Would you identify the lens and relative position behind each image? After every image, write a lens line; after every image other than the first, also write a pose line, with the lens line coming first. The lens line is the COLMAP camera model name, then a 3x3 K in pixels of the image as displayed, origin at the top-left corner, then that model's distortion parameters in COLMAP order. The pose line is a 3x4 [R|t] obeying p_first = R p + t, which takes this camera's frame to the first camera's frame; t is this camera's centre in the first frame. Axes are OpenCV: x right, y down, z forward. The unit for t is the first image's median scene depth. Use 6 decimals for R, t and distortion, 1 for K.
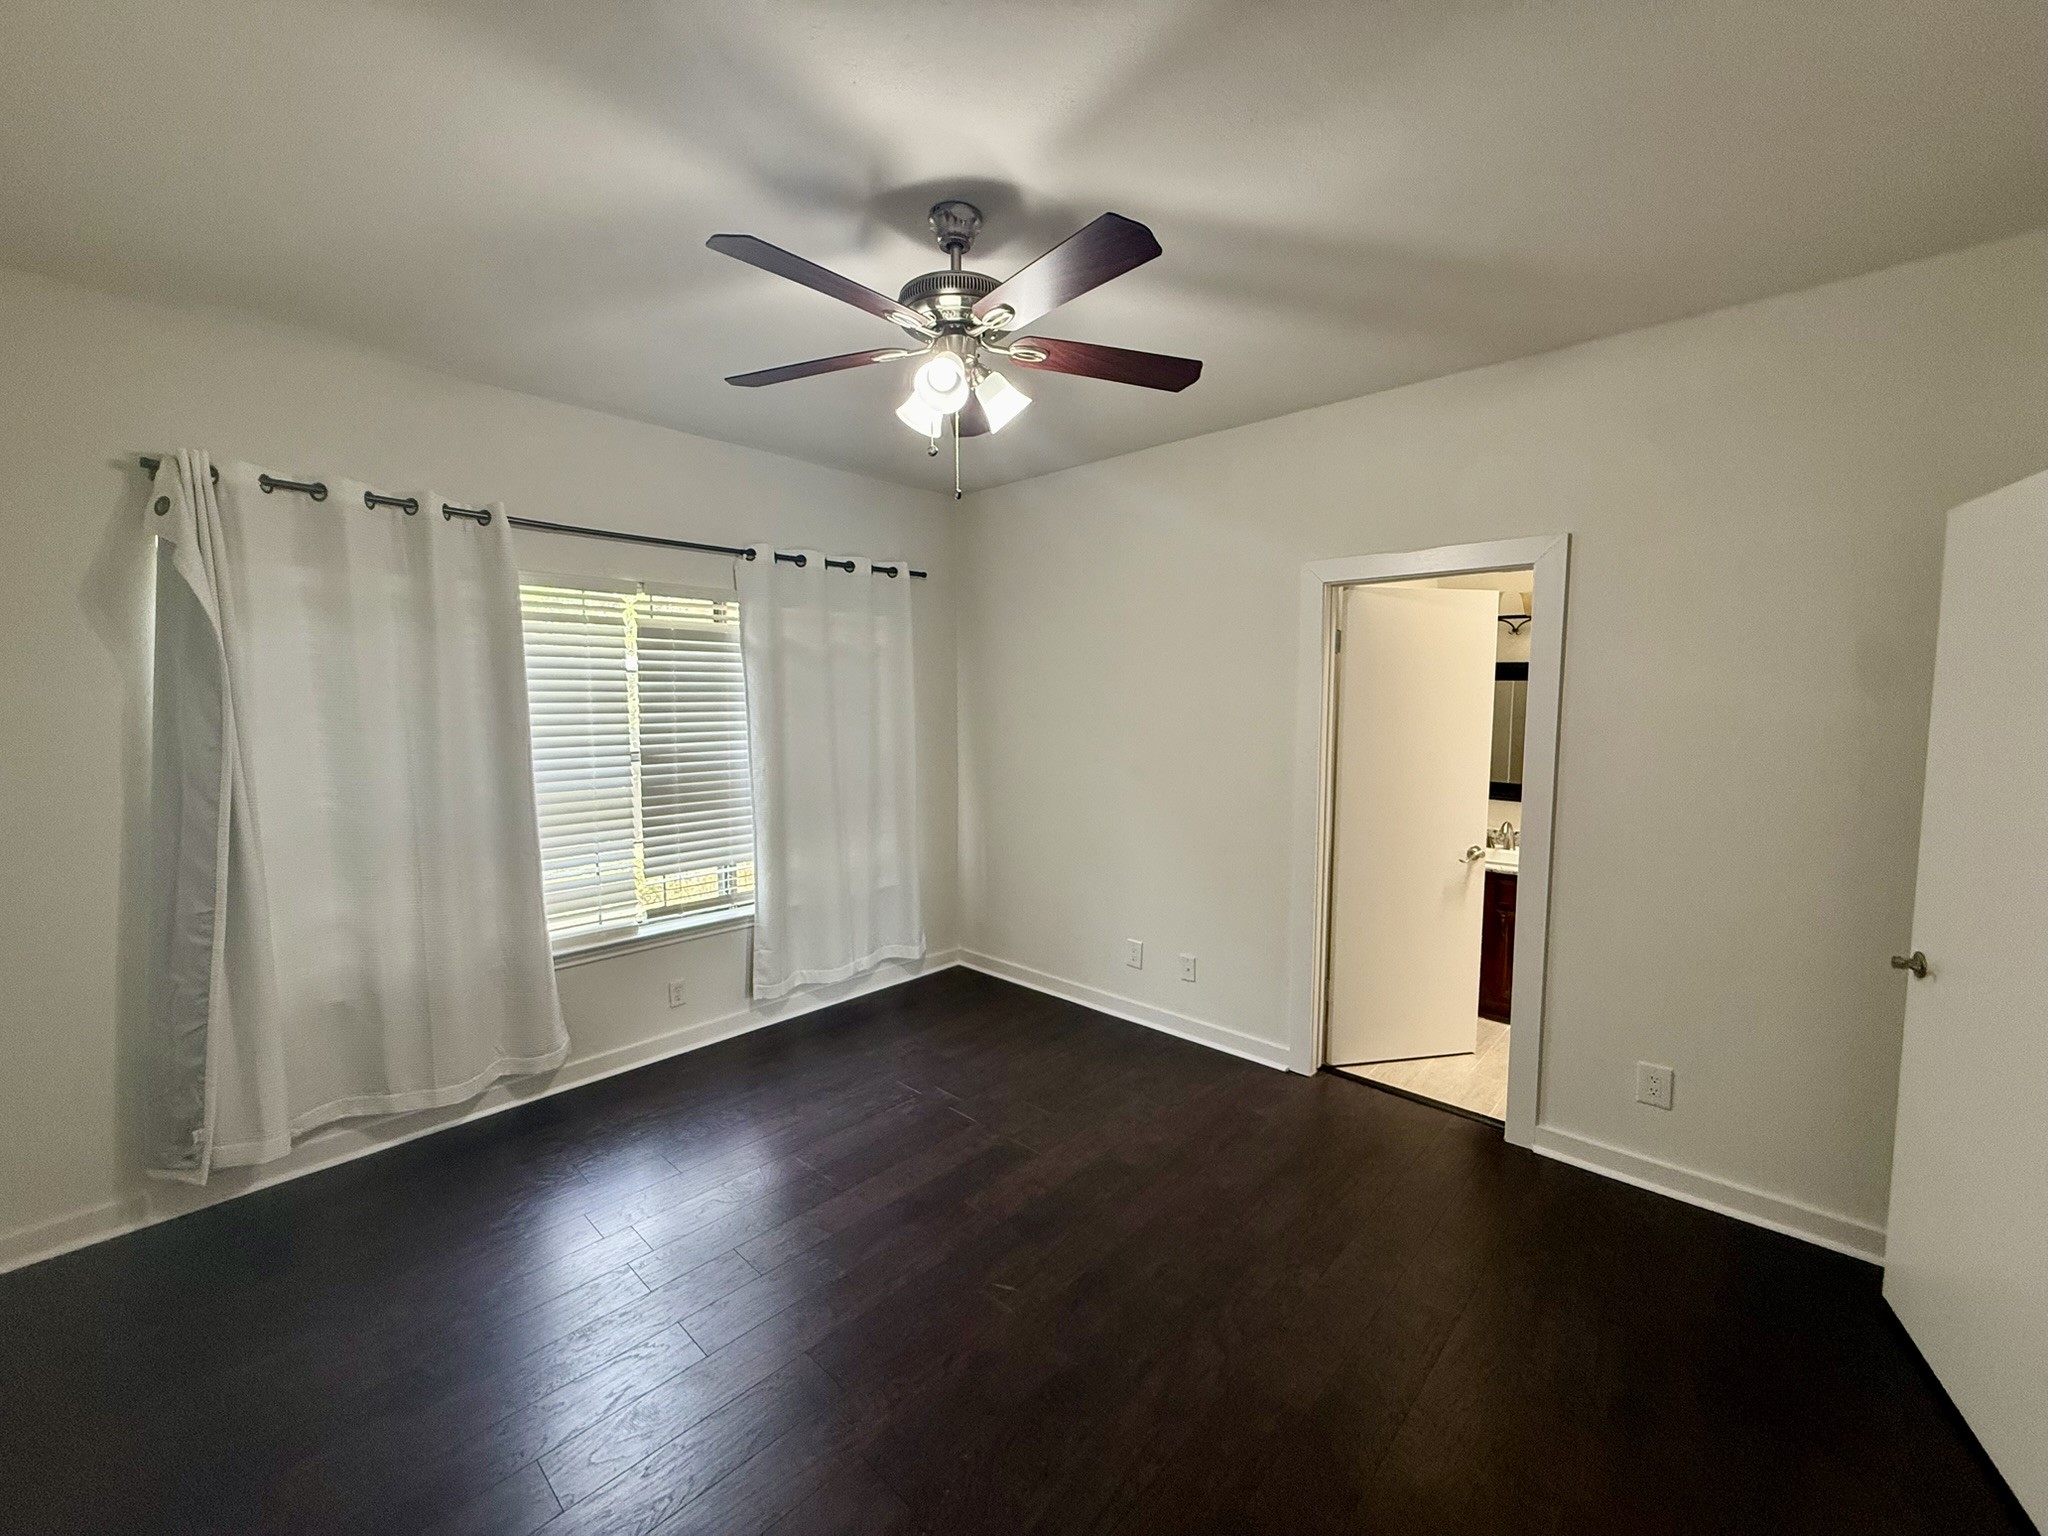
lens RADIAL K [[814.0, 0, 1016.4], [0, 814.0, 766.9], [0, 0, 1]] dist [-0.001267, 0.000152]
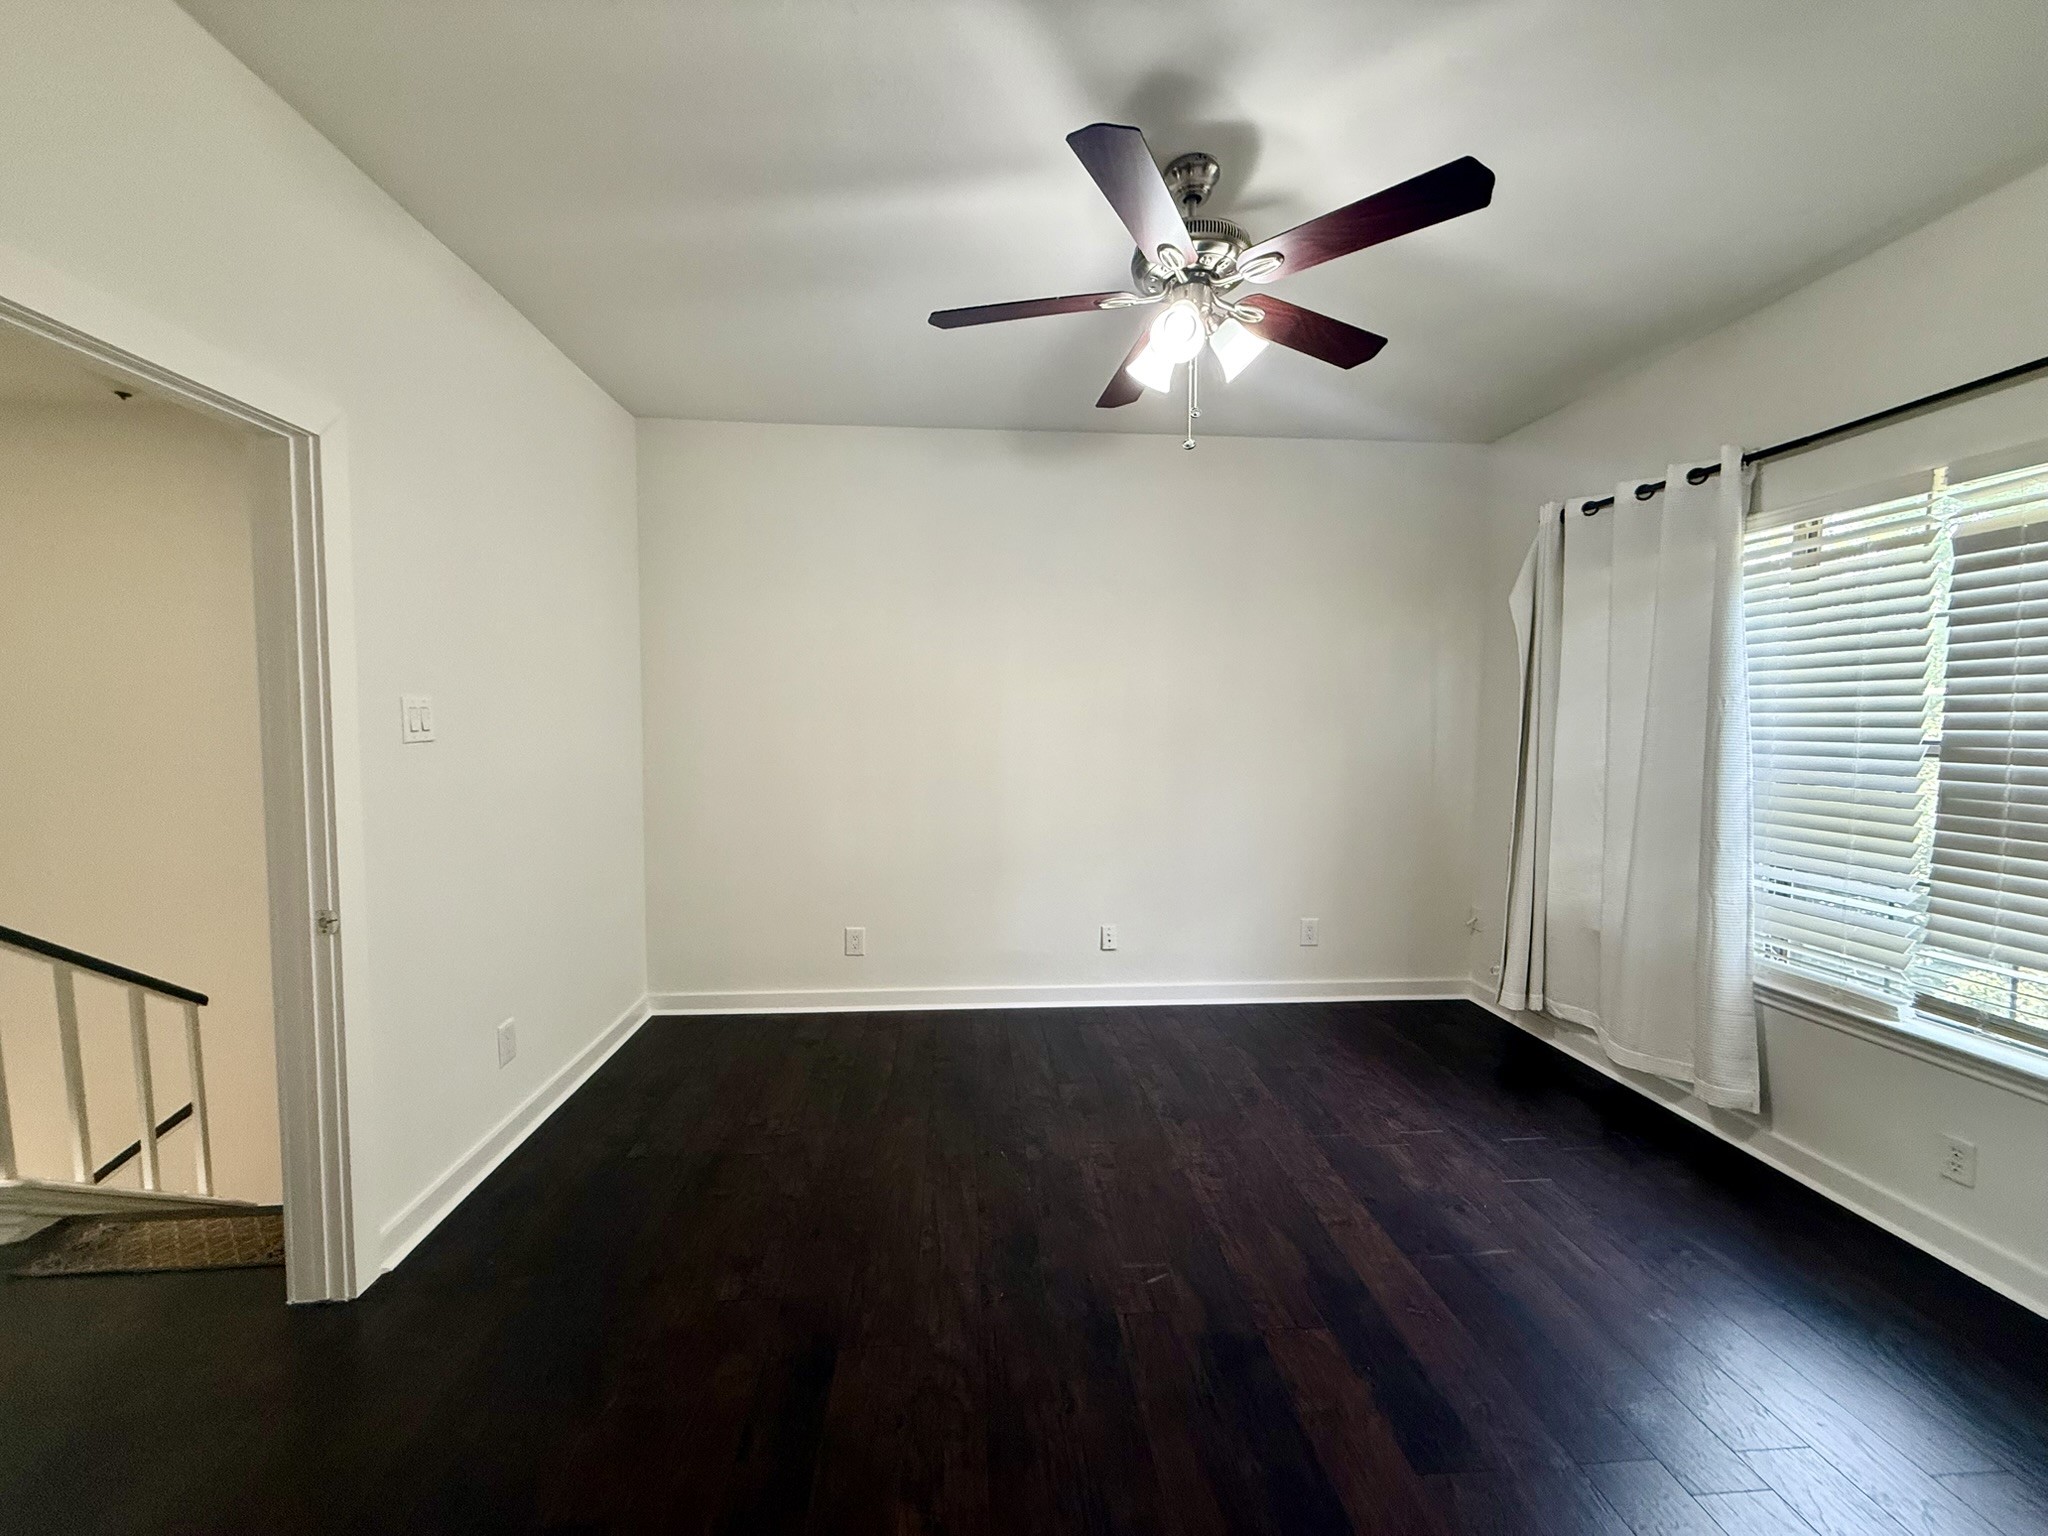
lens RADIAL K [[820.3, 0, 1017.9], [0, 820.3, 762.8], [0, 0, 1]] dist [0.002616, 0.000238]
pose [[-0.682416, 0.045057, -0.729574, 0.479089], [-0.056784, 0.991815, 0.114365, -0.033714], [0.728755, 0.119473, -0.674271, 0.914299]]
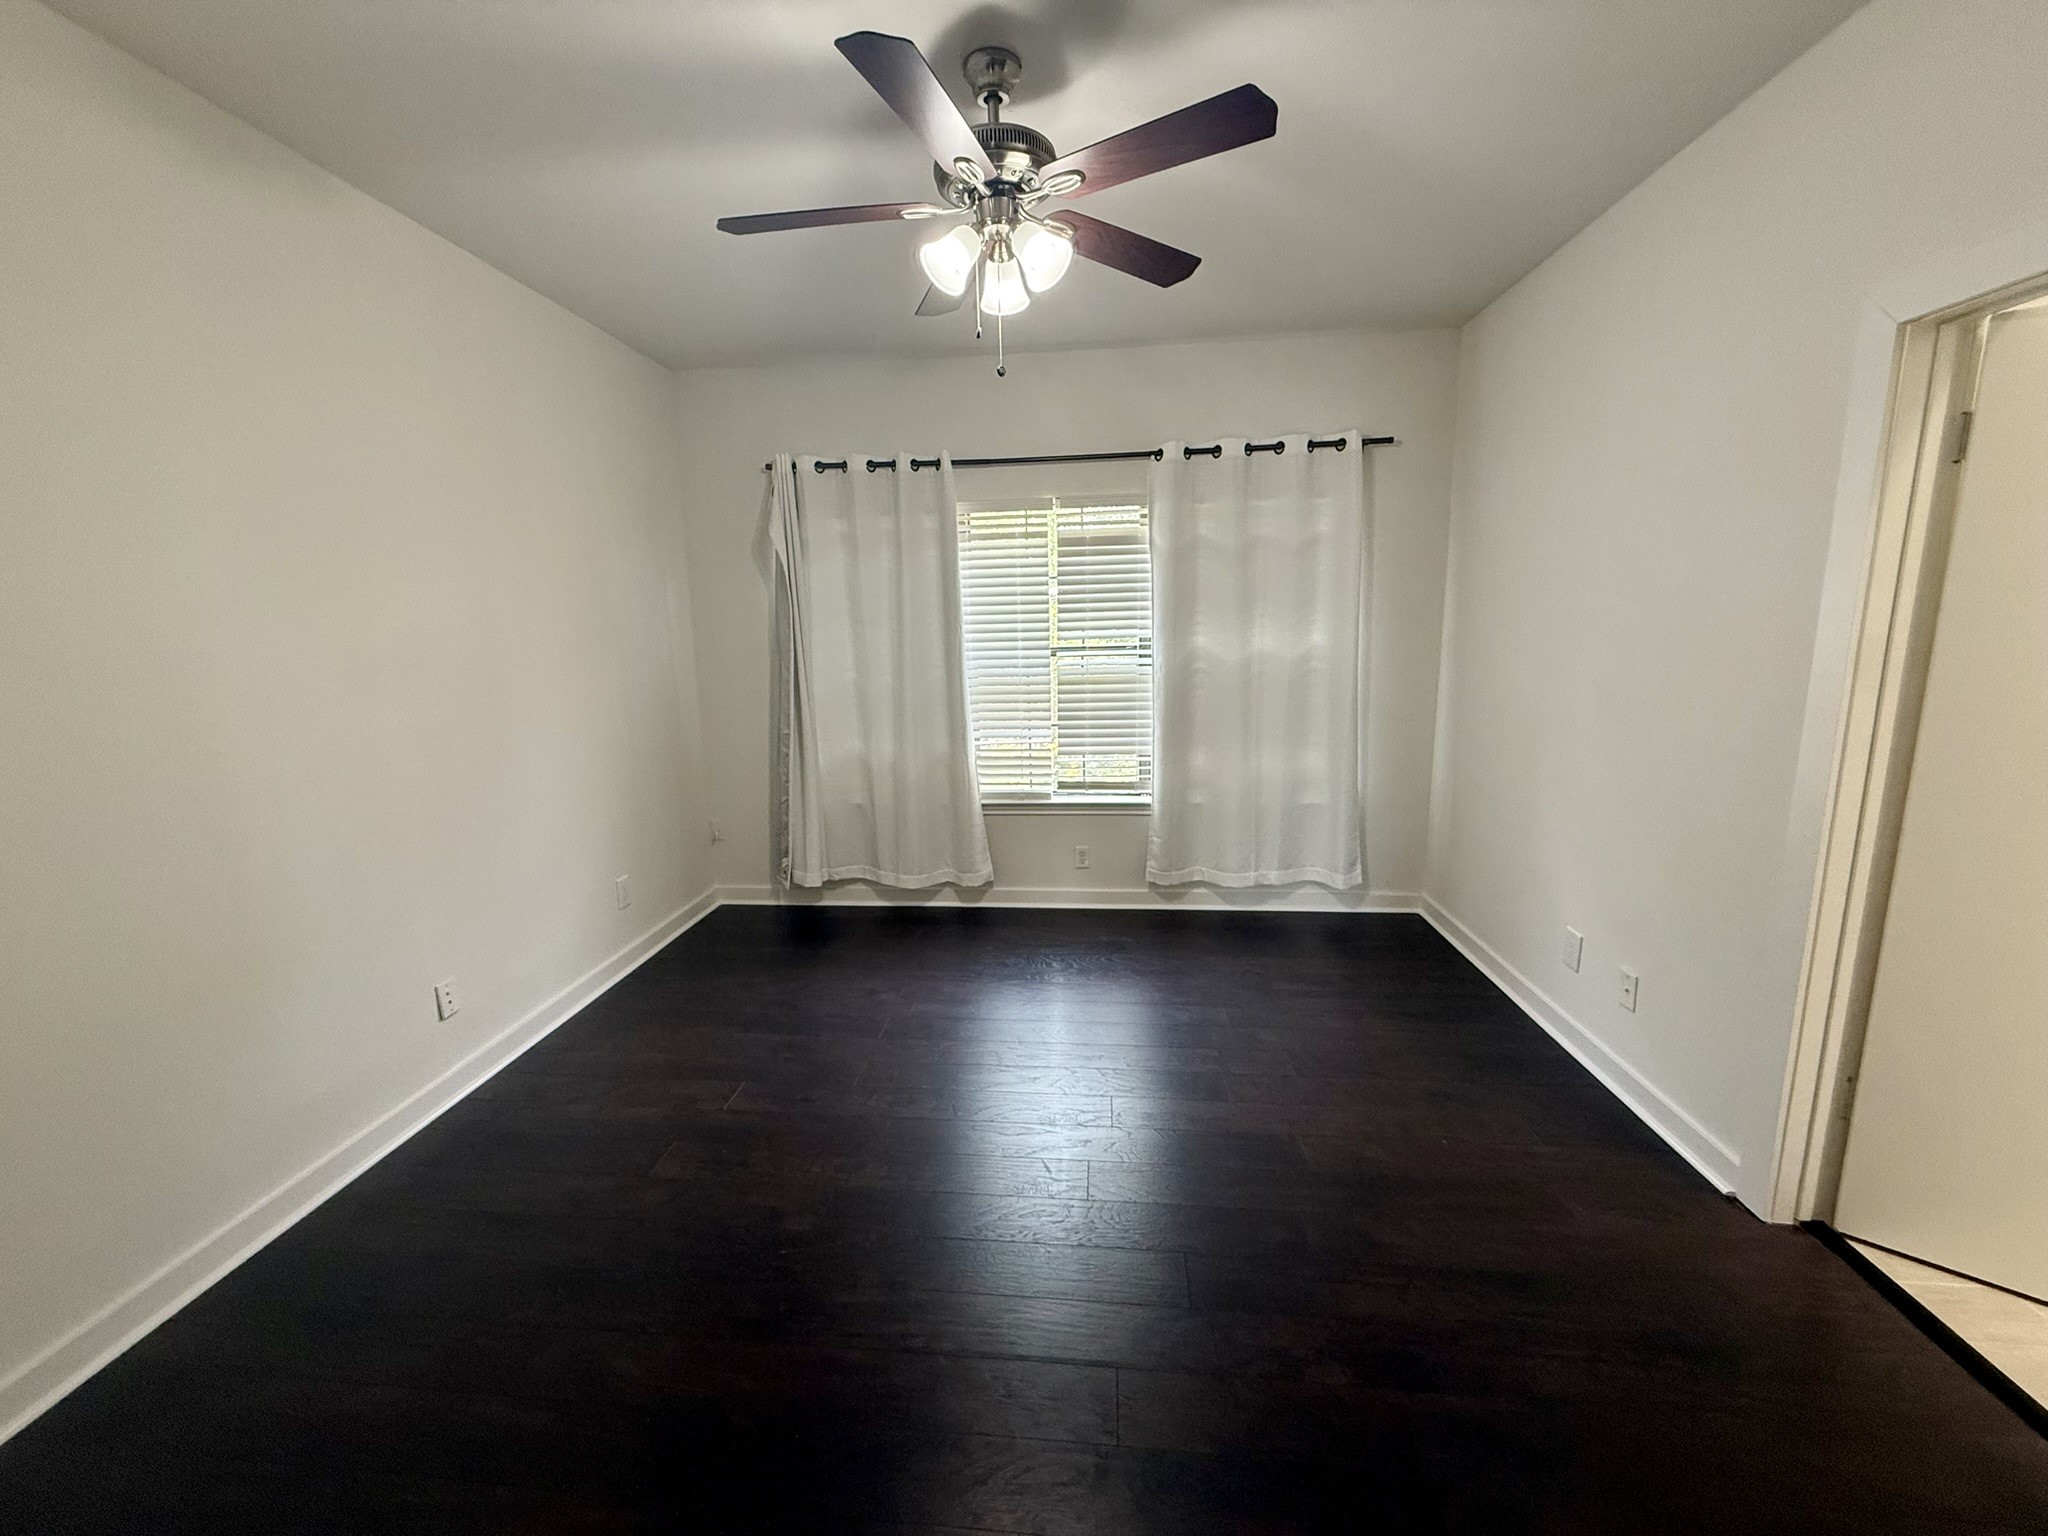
lens RADIAL K [[814.0, 0, 1016.4], [0, 814.0, 766.9], [0, 0, 1]] dist [-0.001267, 0.000152]
pose [[0.610148, 0.127555, -0.781952, 0.440251], [-0.043207, 0.990843, 0.127916, 0.005197], [0.791108, -0.044262, 0.610073, 0.230430]]
